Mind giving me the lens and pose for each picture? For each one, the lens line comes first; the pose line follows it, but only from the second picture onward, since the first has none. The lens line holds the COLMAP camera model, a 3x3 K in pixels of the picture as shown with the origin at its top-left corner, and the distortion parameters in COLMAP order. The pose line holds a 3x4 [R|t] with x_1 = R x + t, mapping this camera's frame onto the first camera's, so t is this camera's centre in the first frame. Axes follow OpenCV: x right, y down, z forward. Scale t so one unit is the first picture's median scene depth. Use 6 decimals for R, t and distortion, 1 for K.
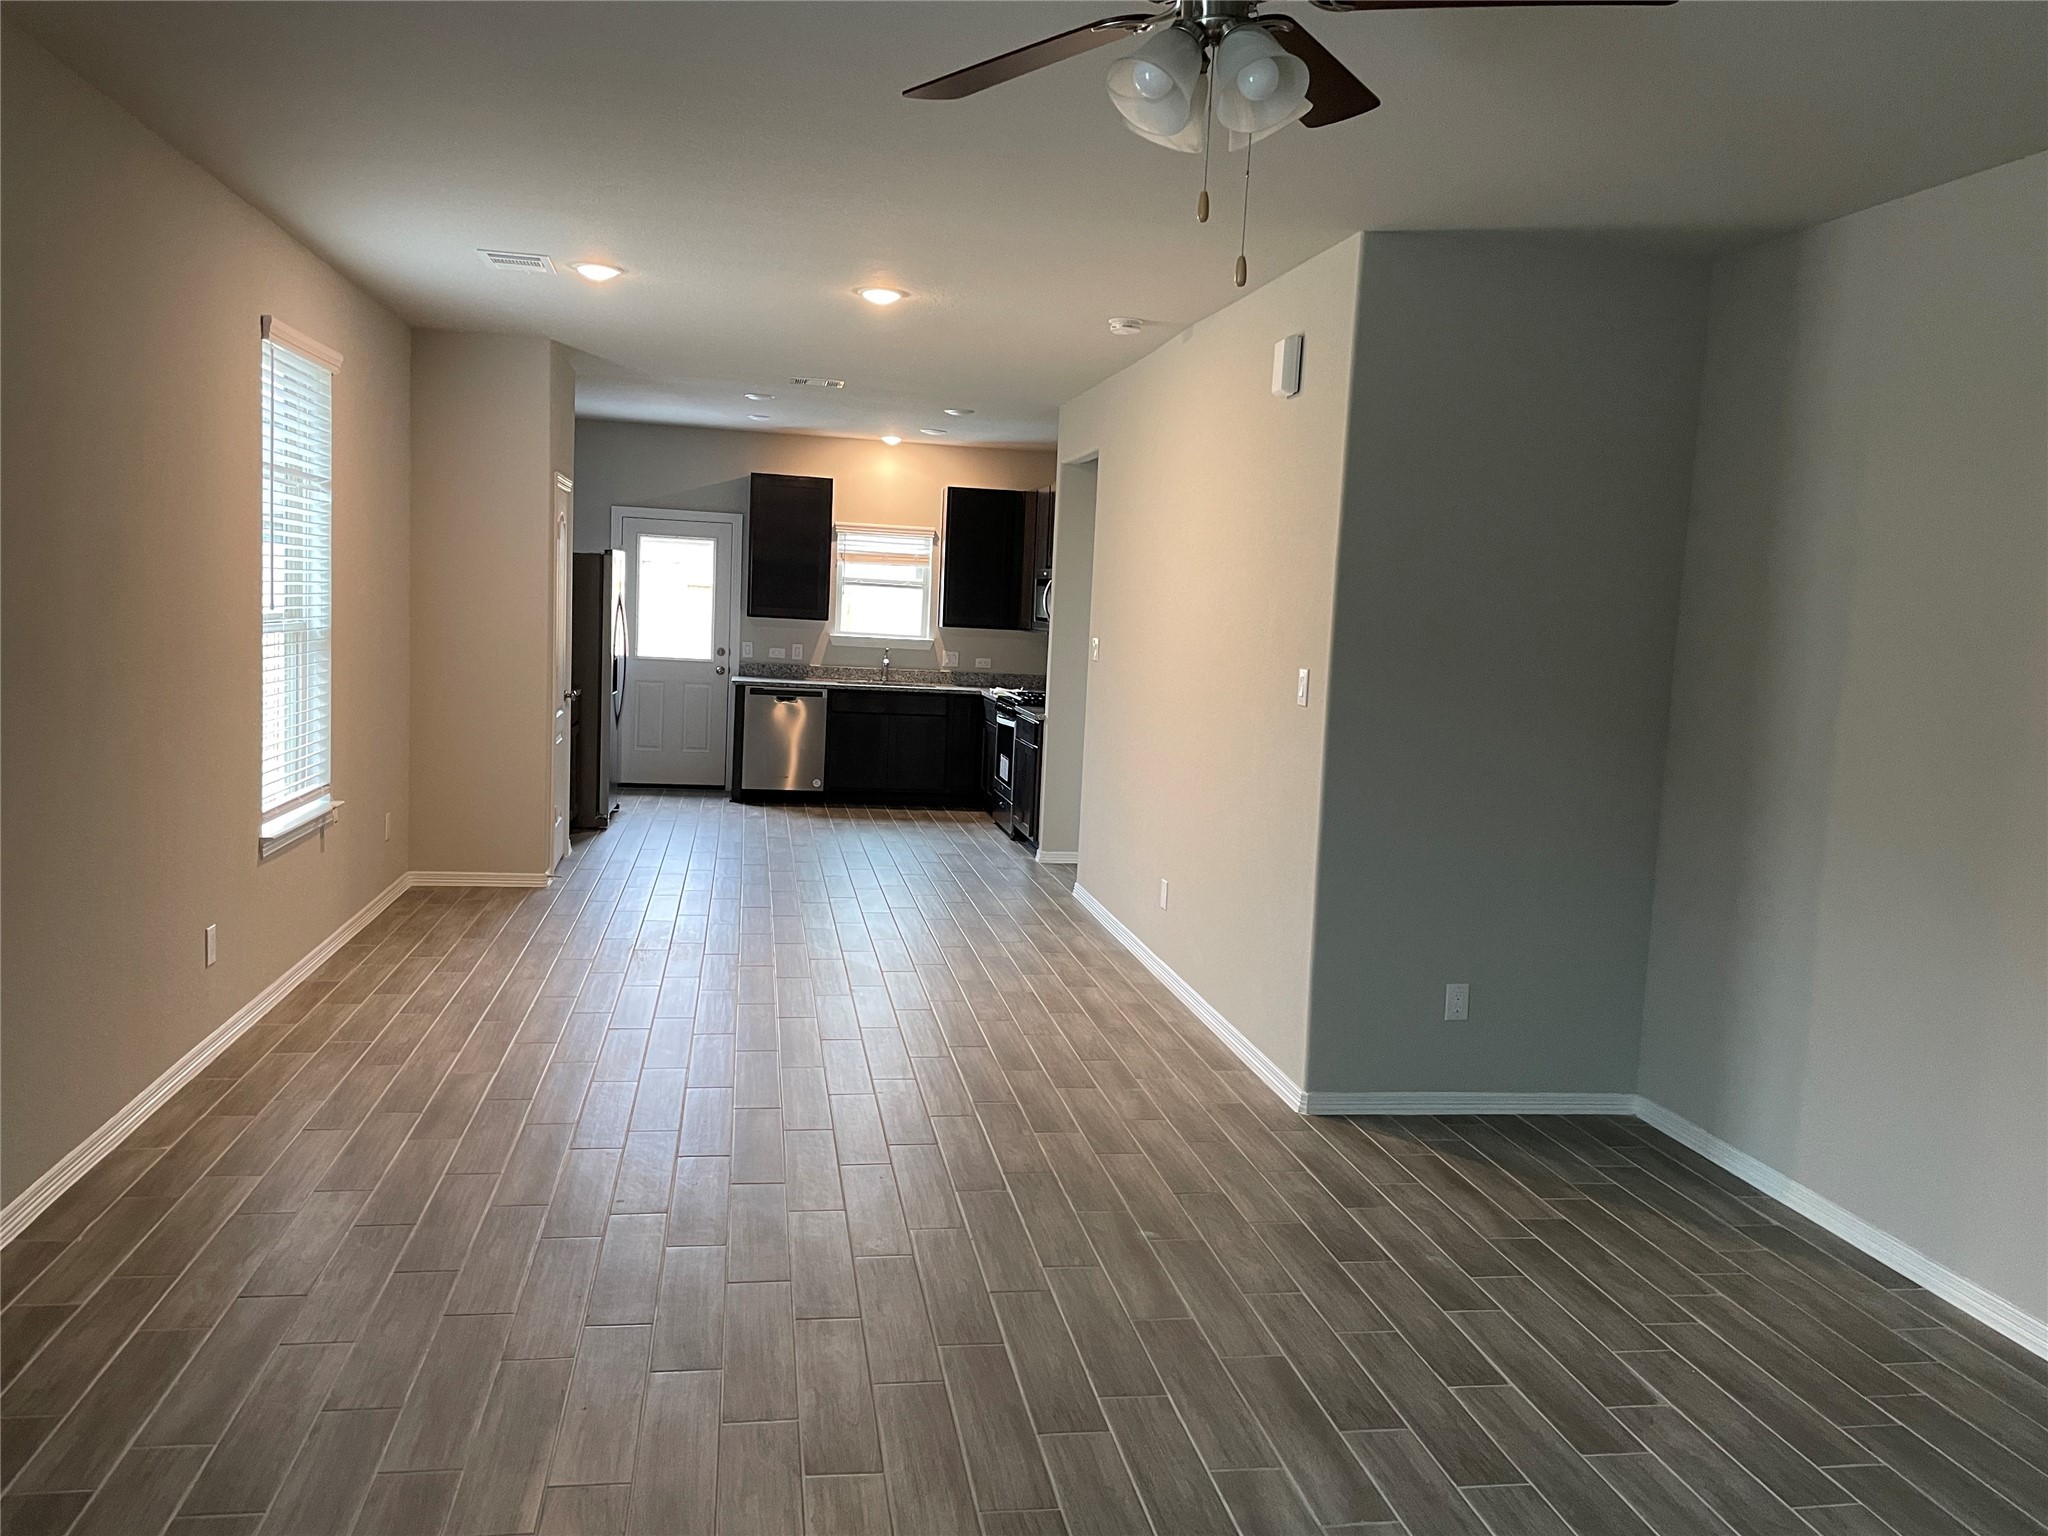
lens RADIAL K [[1523.2, 0, 1026.1], [0, 1523.2, 727.5], [0, 0, 1]] dist [0.035451, -0.000074]
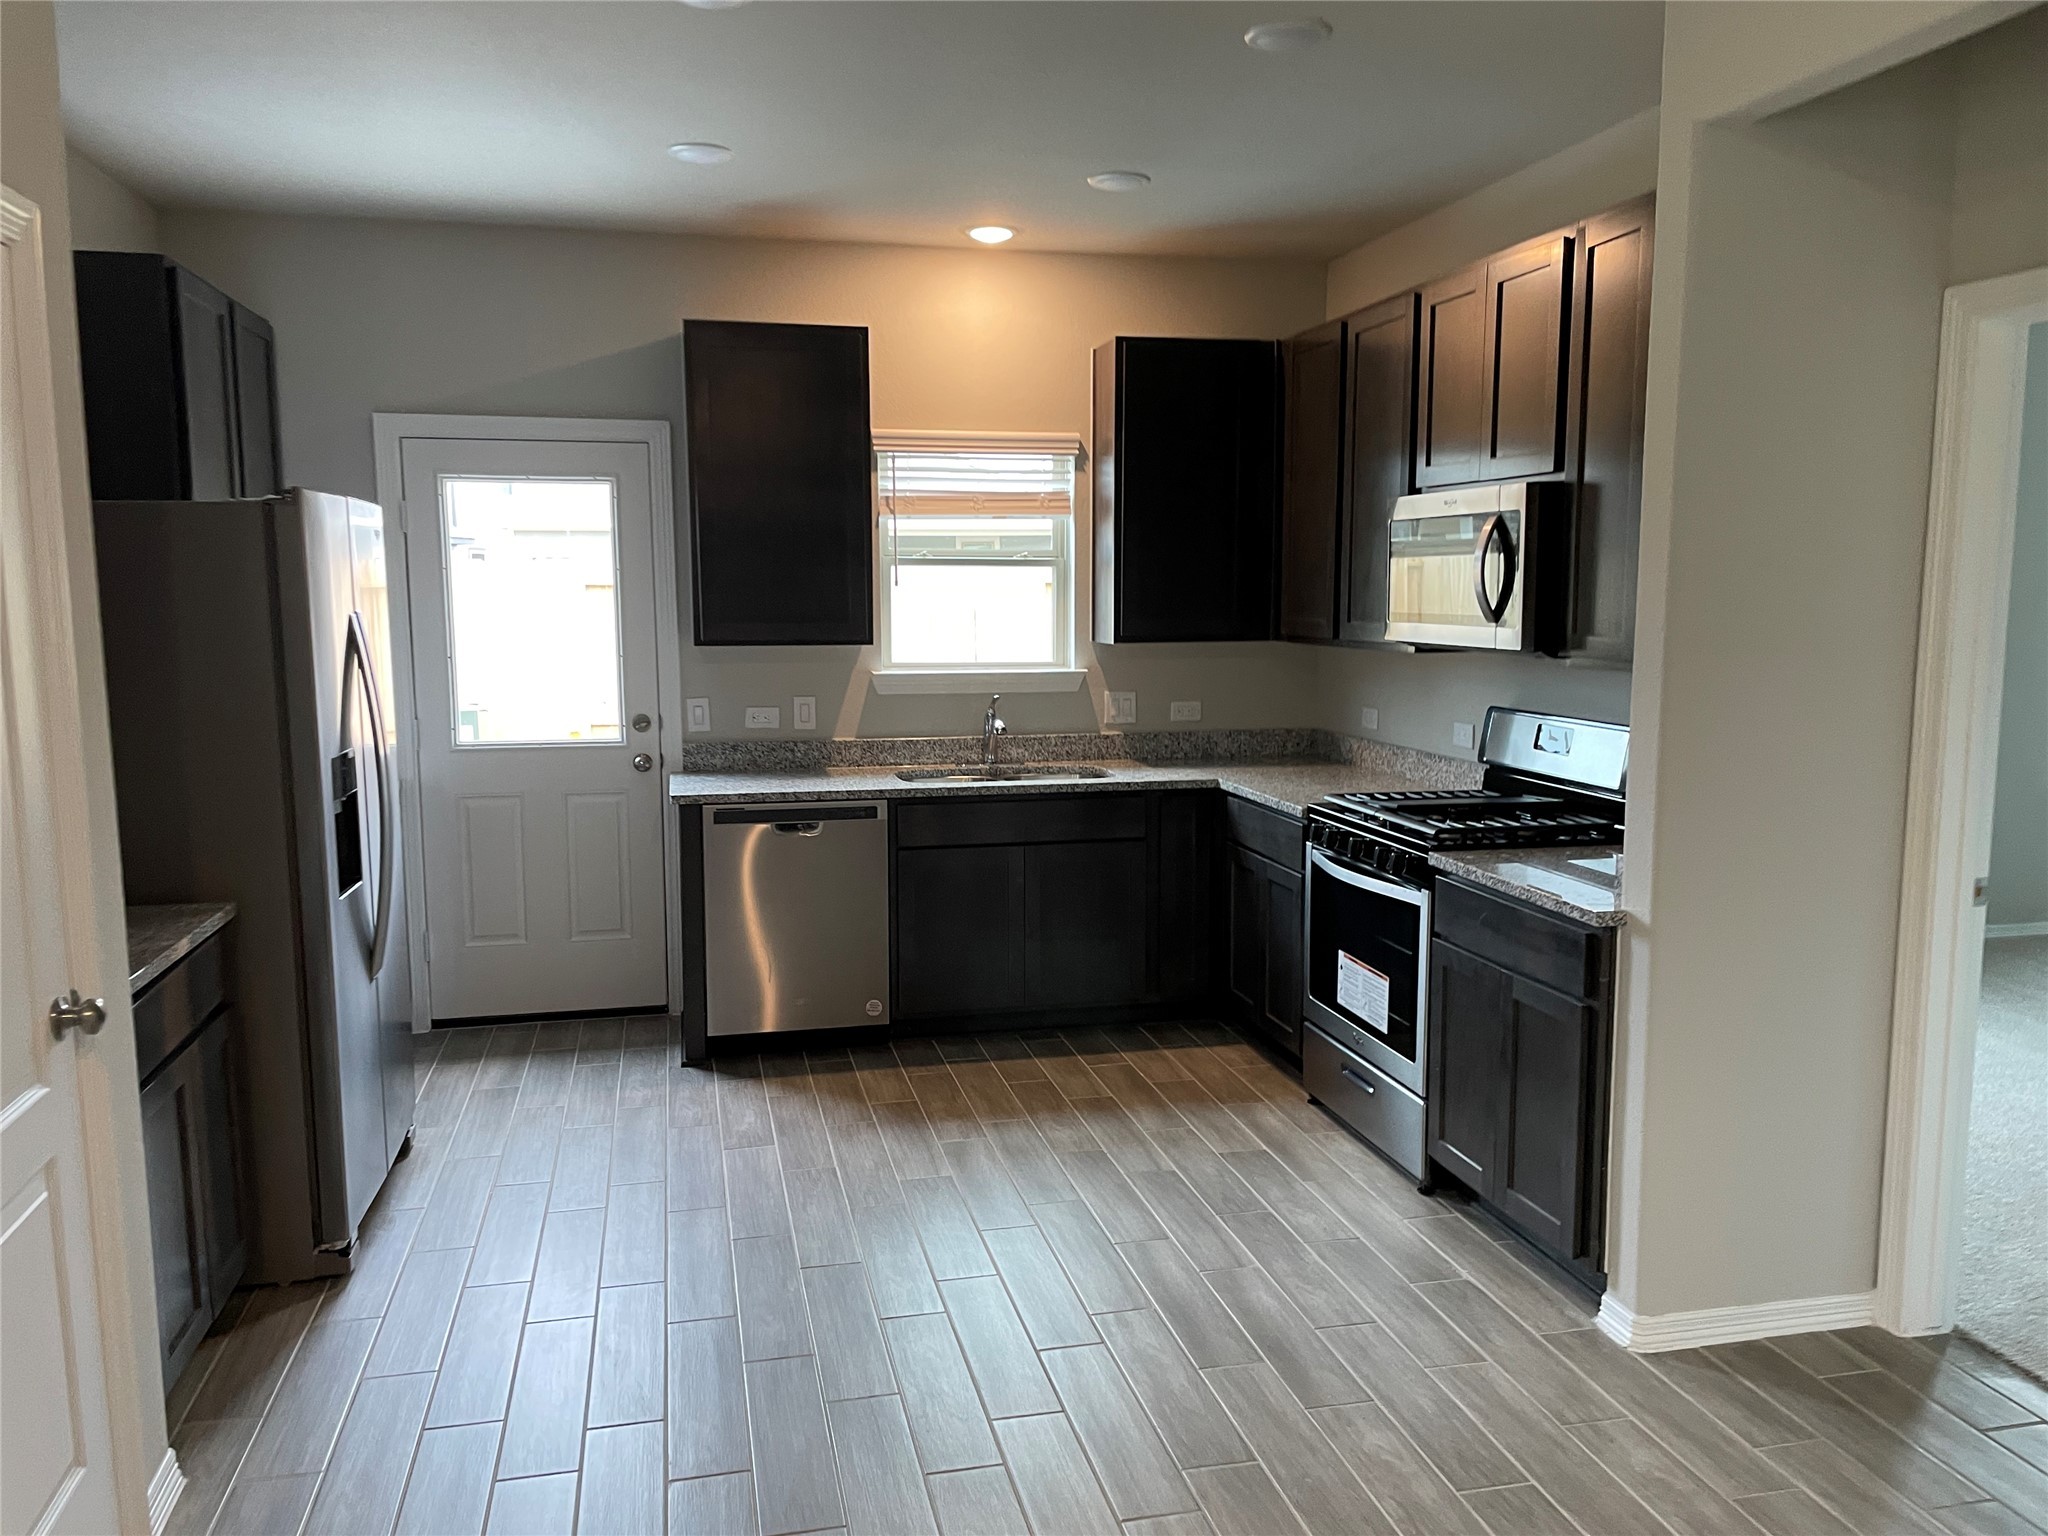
lens RADIAL K [[1546.8, 0, 1004.1], [0, 1546.8, 759.9], [0, 0, 1]] dist [0.103663, -0.119915]
pose [[0.997961, -0.057314, 0.028096, -0.105090], [0.056466, 0.997951, 0.030085, -0.047035], [-0.029762, -0.028438, 0.999152, 0.530000]]
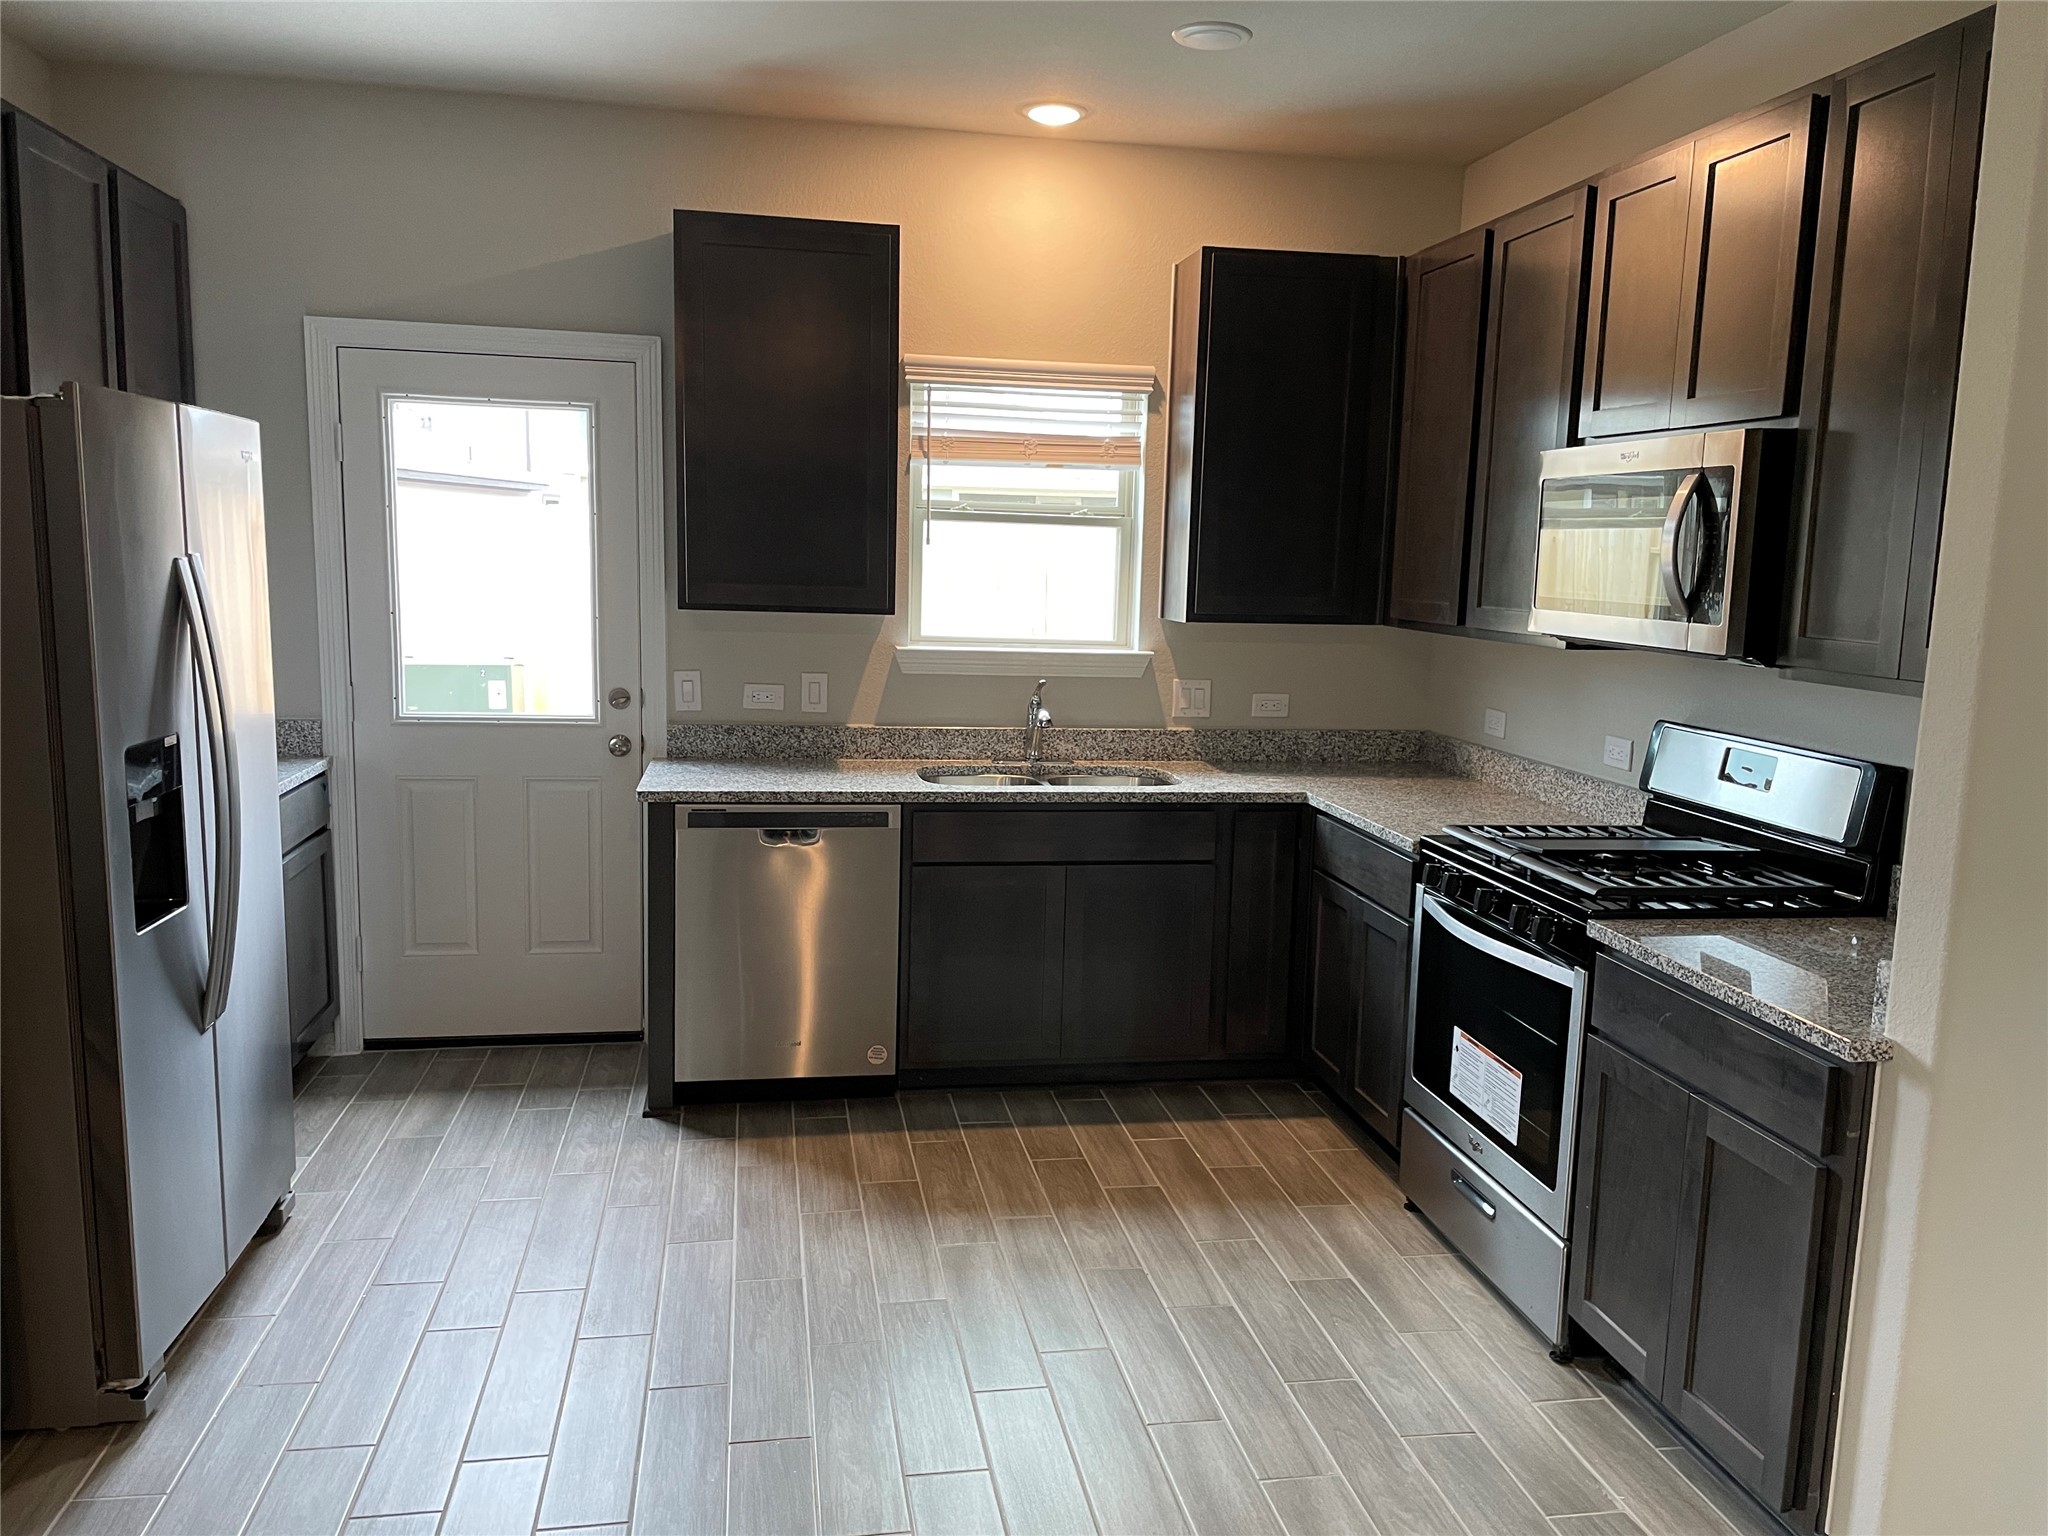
lens RADIAL K [[1555.2, 0, 1024.0], [0, 1555.2, 768.0], [0, 0, 1]] dist [0.084907, -0.111476]
pose [[0.999713, -0.021357, -0.010835, -0.093622], [0.021931, 0.998196, 0.055897, -0.052666], [0.009622, -0.056119, 0.998378, 0.608214]]
